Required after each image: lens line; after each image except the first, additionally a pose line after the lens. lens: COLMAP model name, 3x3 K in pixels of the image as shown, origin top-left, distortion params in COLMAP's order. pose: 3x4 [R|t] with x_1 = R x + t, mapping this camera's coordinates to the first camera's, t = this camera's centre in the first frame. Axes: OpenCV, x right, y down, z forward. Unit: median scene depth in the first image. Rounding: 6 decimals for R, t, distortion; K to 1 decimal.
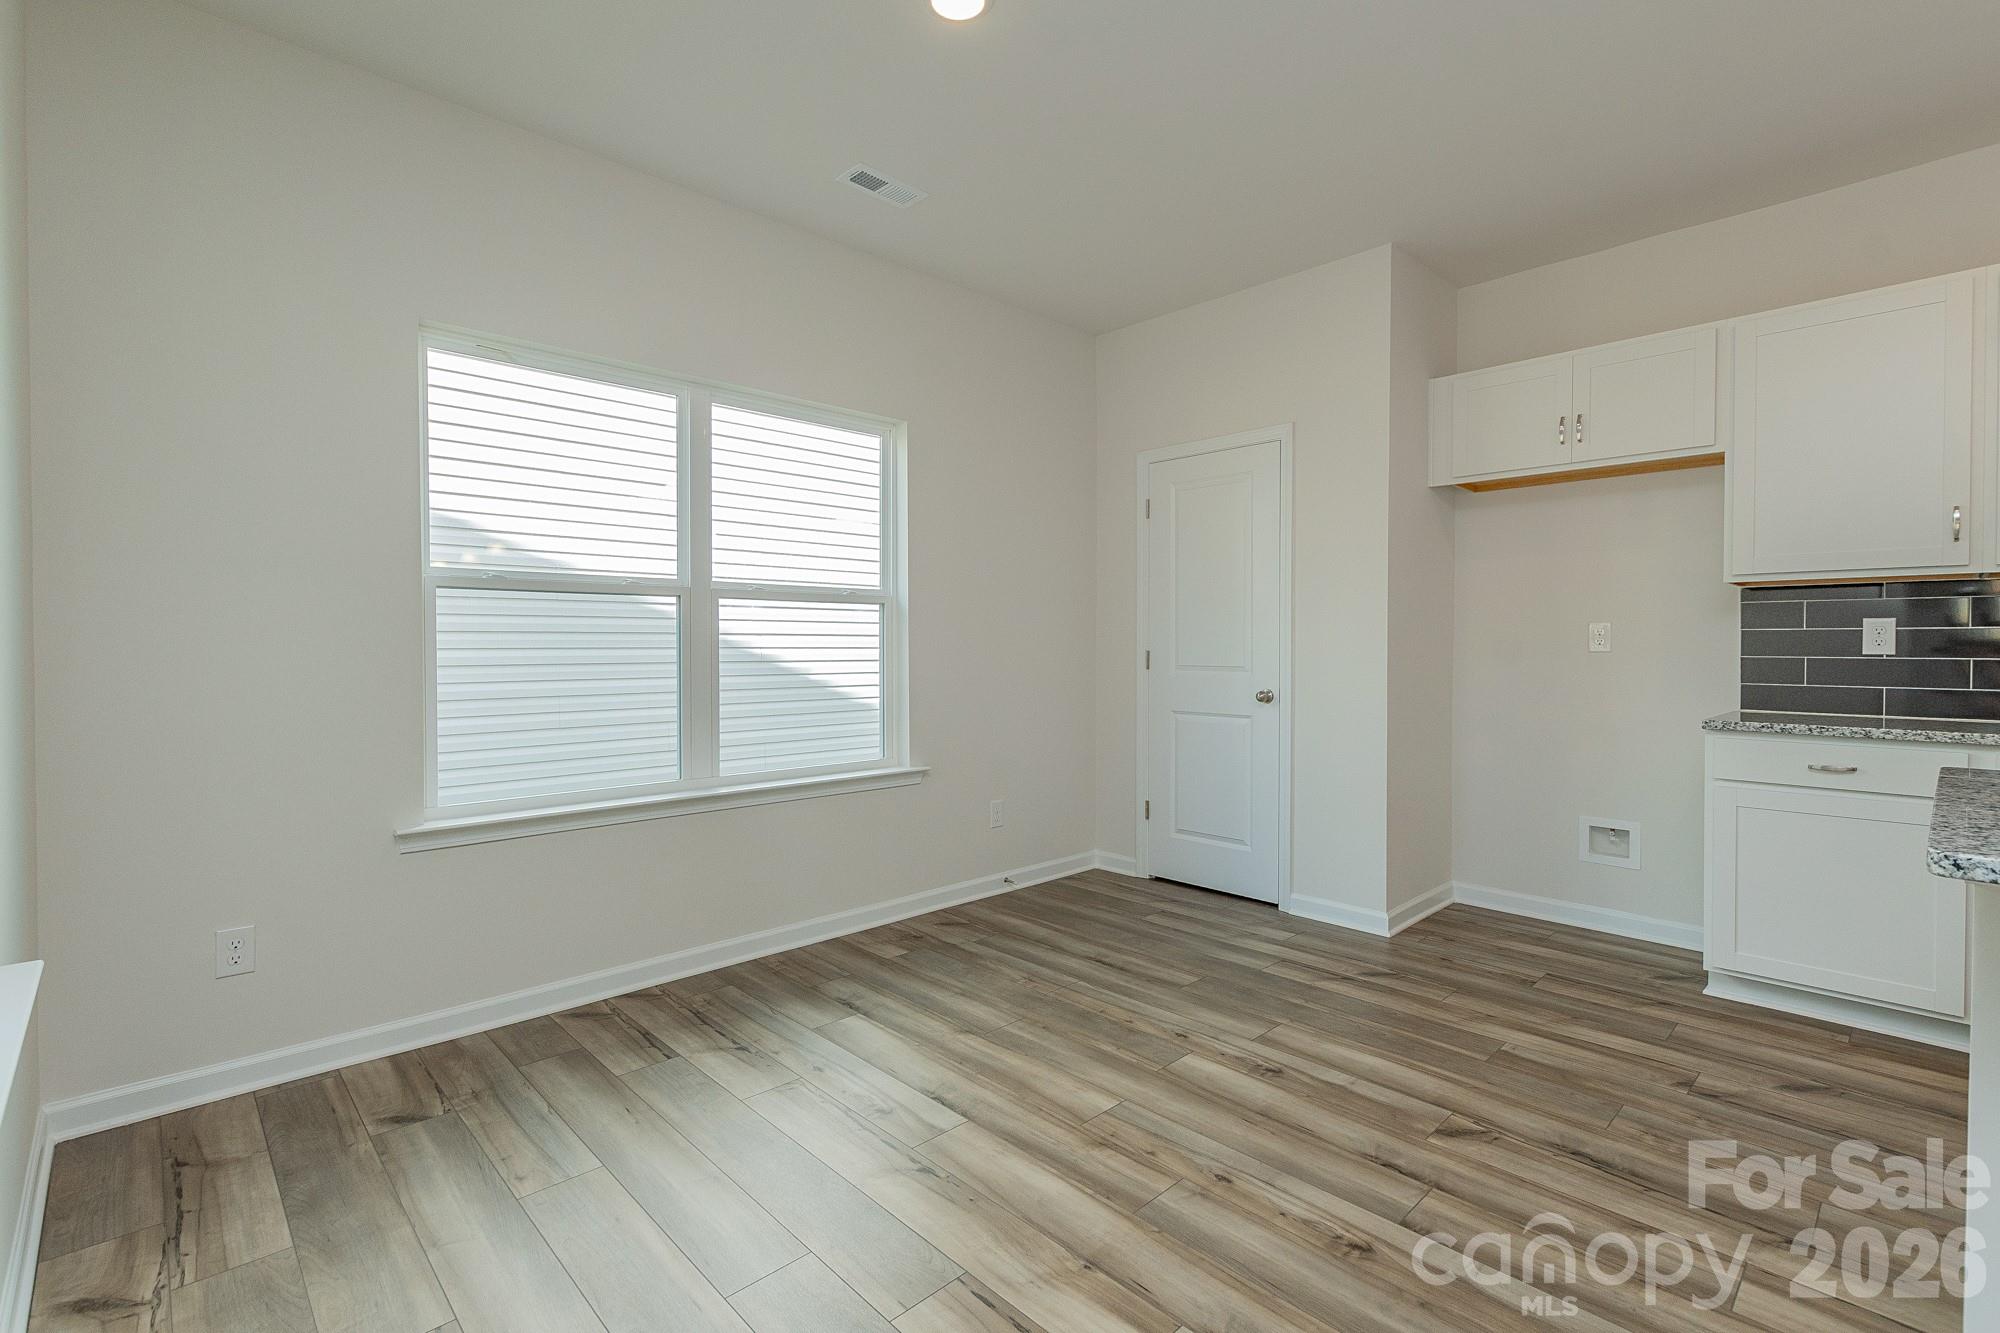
lens RADIAL K [[915.9, 0, 967.5], [0, 915.9, 657.0], [0, 0, 1]] dist [-0.001303, -0.000210]
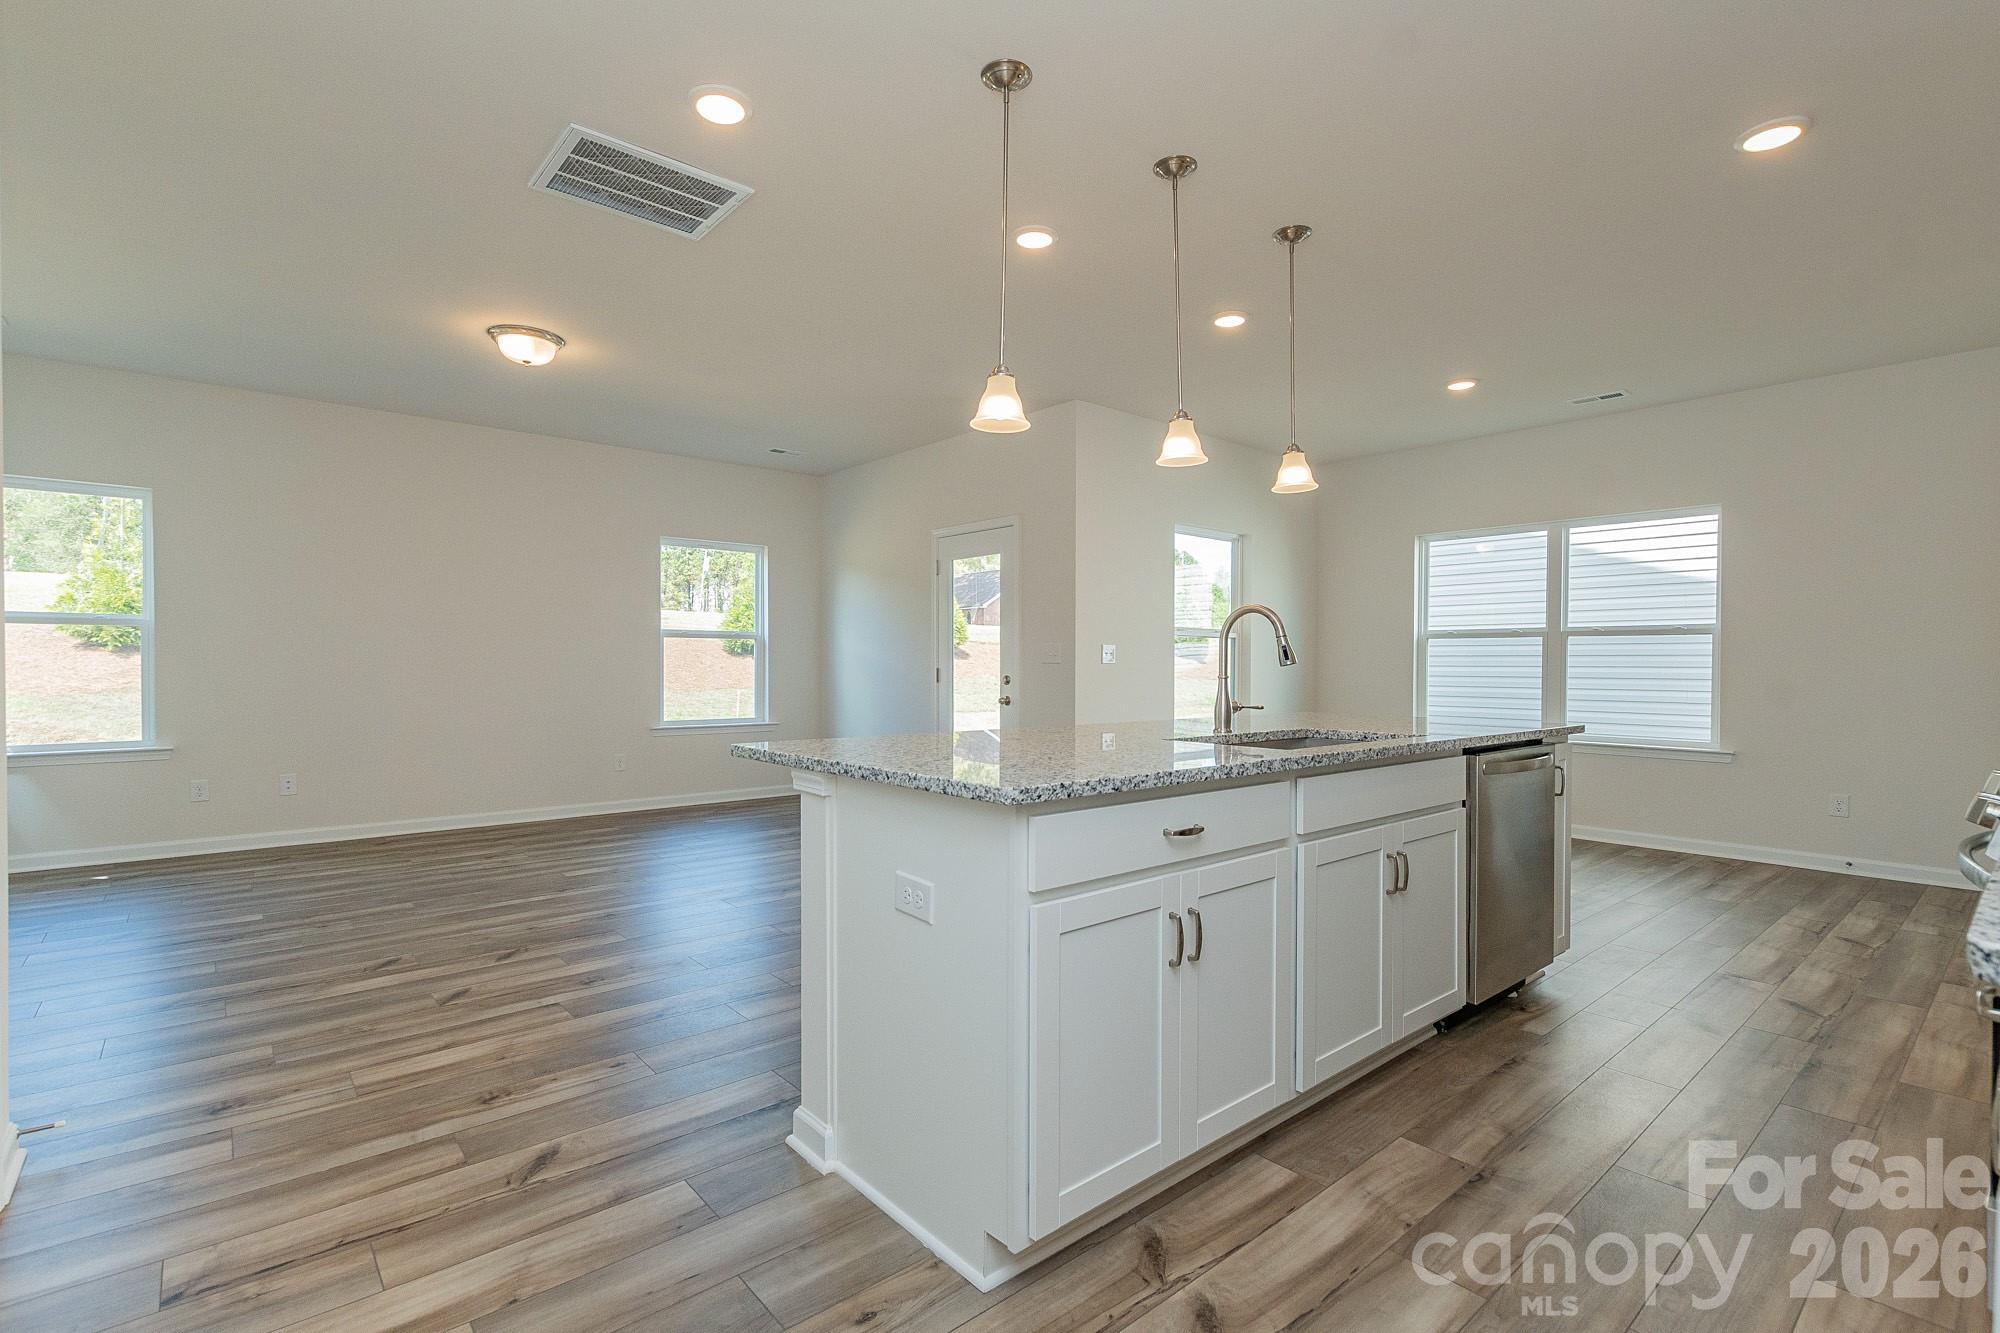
lens RADIAL K [[900.8, 0, 996.2], [0, 900.8, 667.3], [0, 0, 1]] dist [0.006589, 0.000613]
pose [[-0.039510, 0.003274, -0.999214, 1.706784], [-0.019602, 0.999800, 0.004051, 0.013686], [0.999027, 0.019746, -0.039438, -0.055139]]
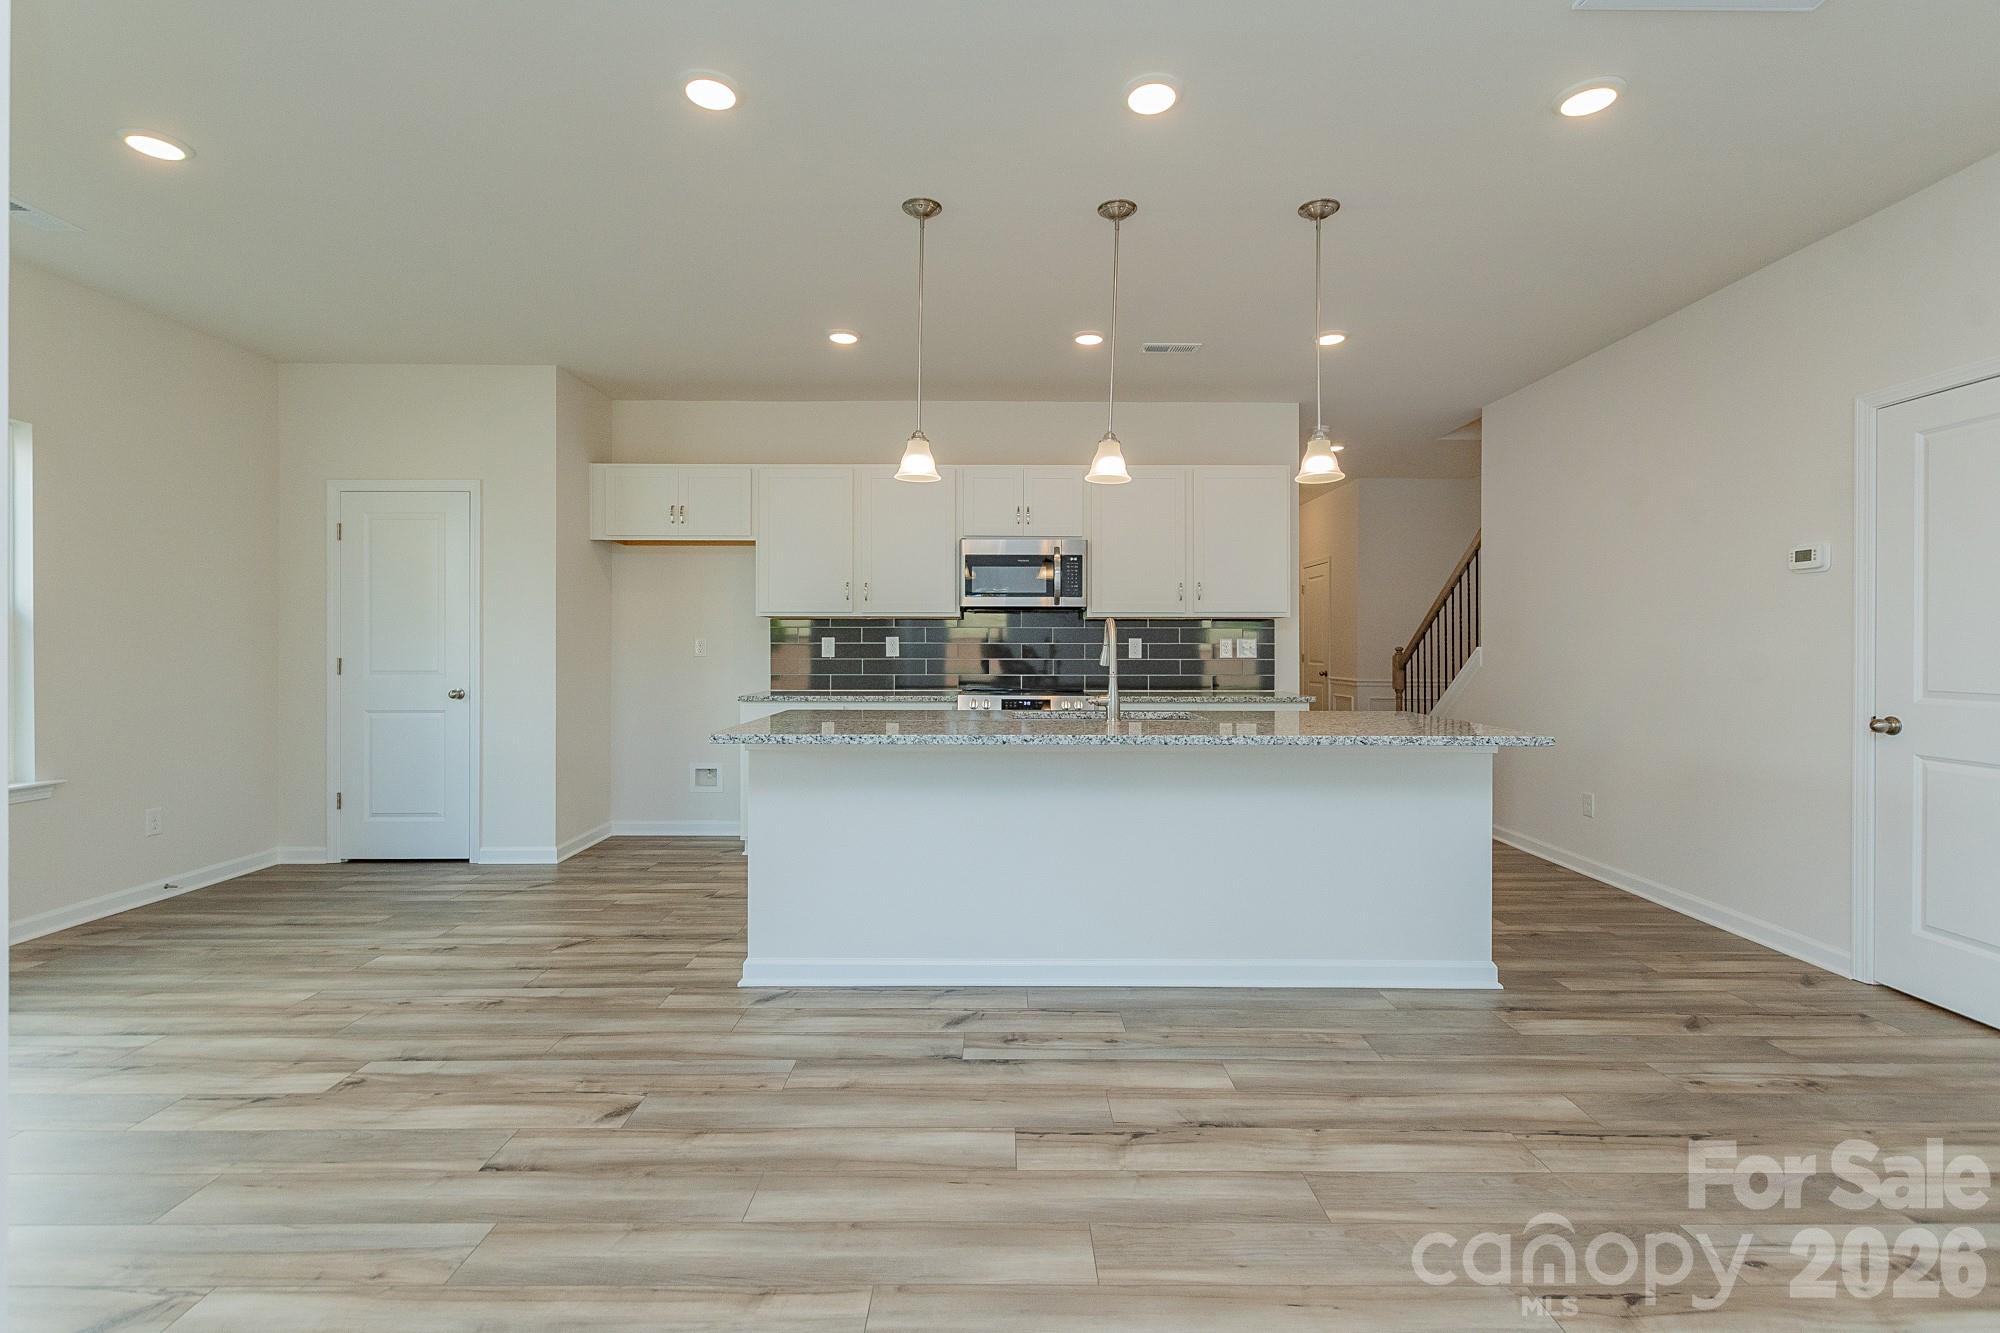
lens RADIAL K [[895.1, 0, 1027.7], [0, 895.1, 648.9], [0, 0, 1]] dist [0.015294, -0.007884]
pose [[0.660093, -0.000661, 0.751183, -0.107131], [0.008736, 0.999939, -0.006797, -0.003953], [-0.751133, 0.011049, 0.660059, -0.511992]]
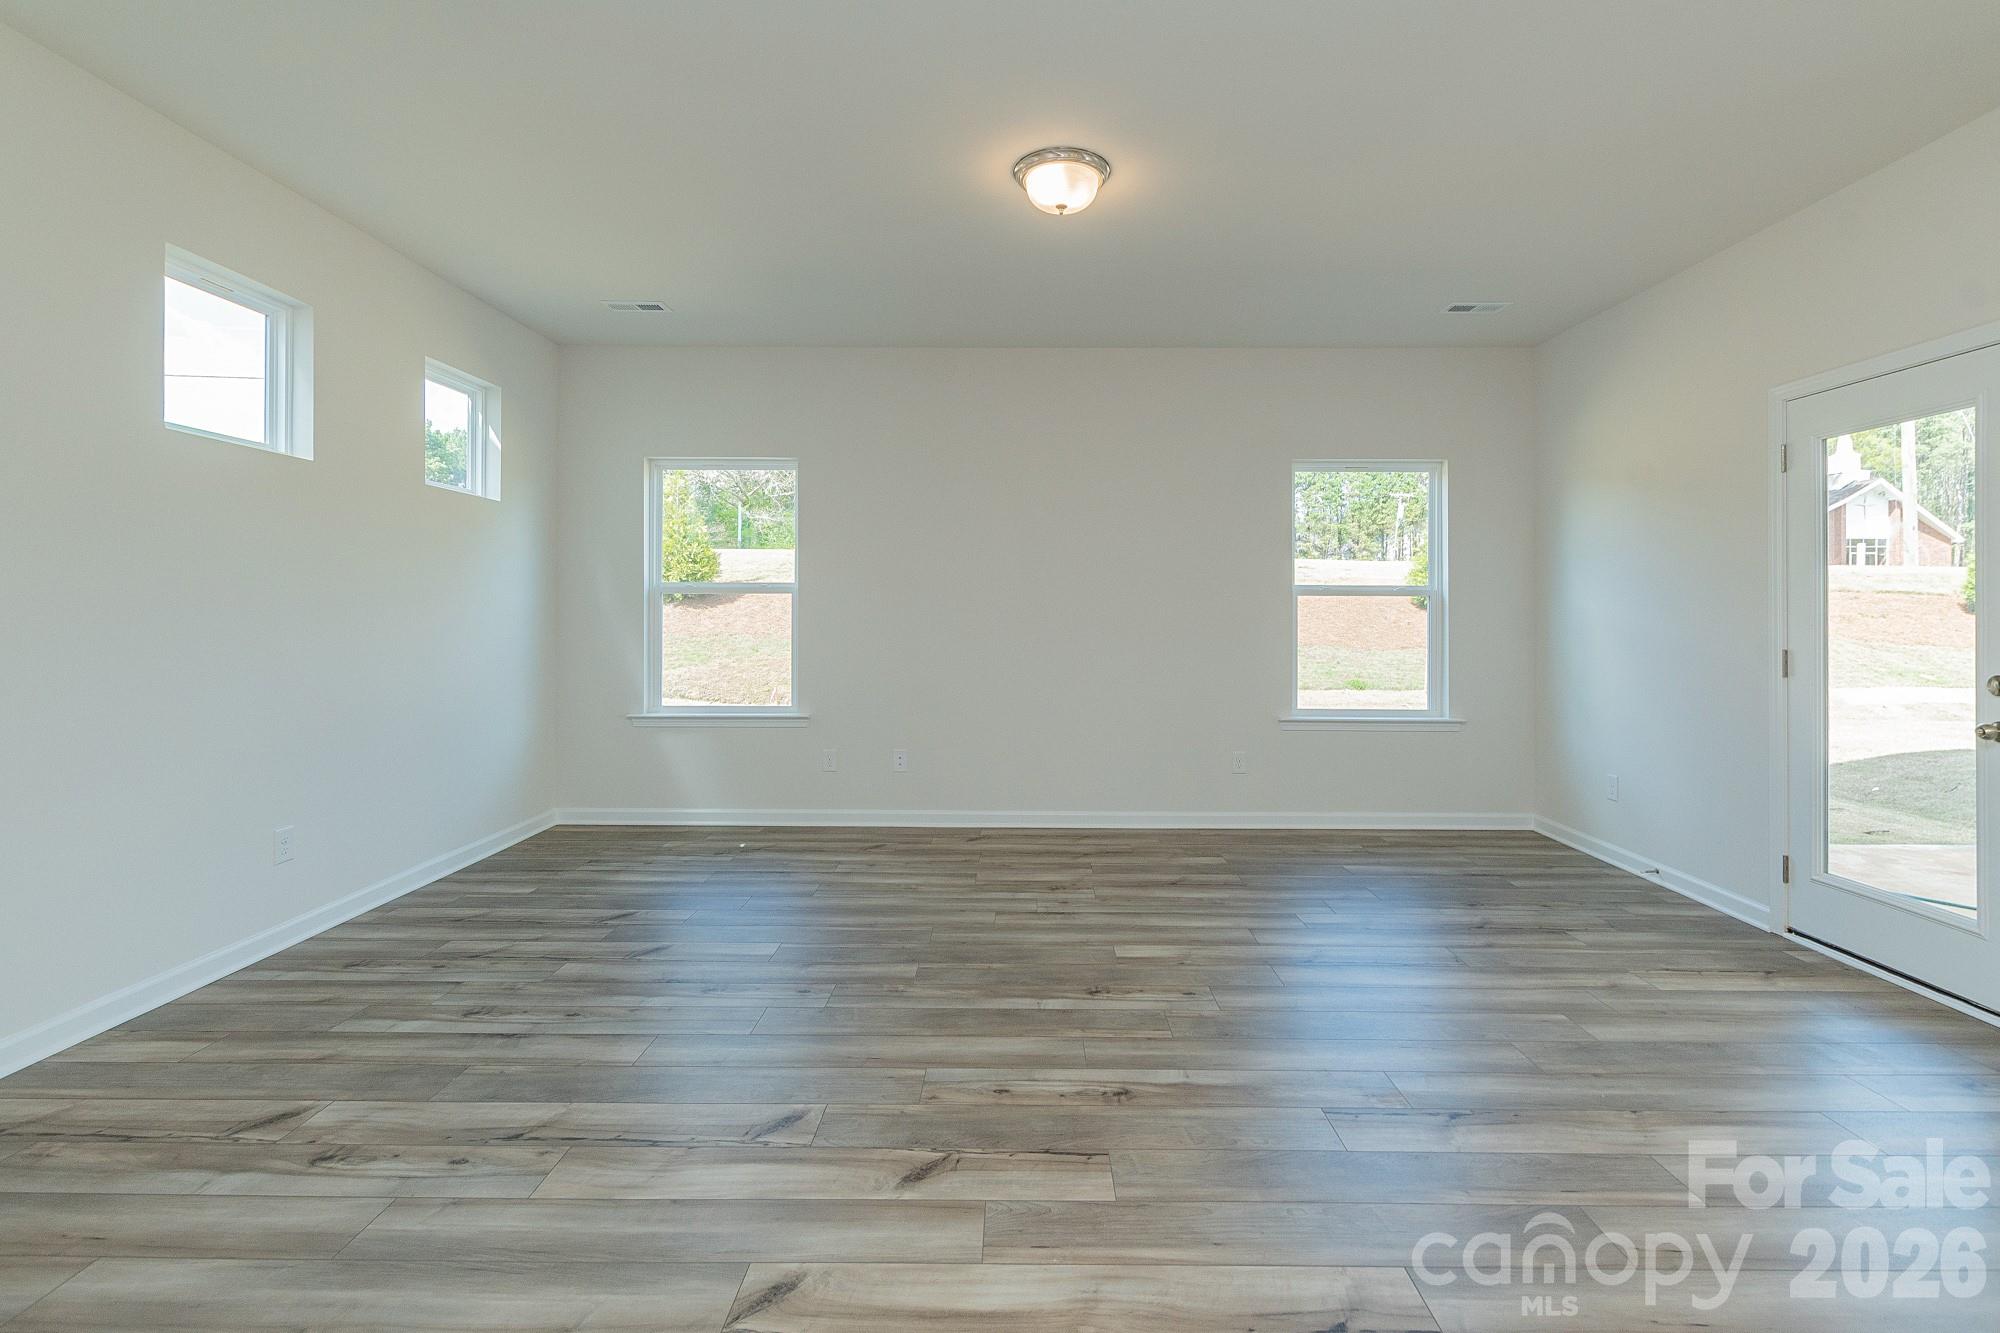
lens RADIAL K [[898.8, 0, 1030.0], [0, 898.8, 617.7], [0, 0, 1]] dist [-0.001190, -0.000512]
pose [[-0.676108, 0.002135, -0.736799, 1.021344], [-0.015096, 0.999746, 0.016749, -0.017516], [0.736648, 0.022447, -0.675904, -0.222165]]
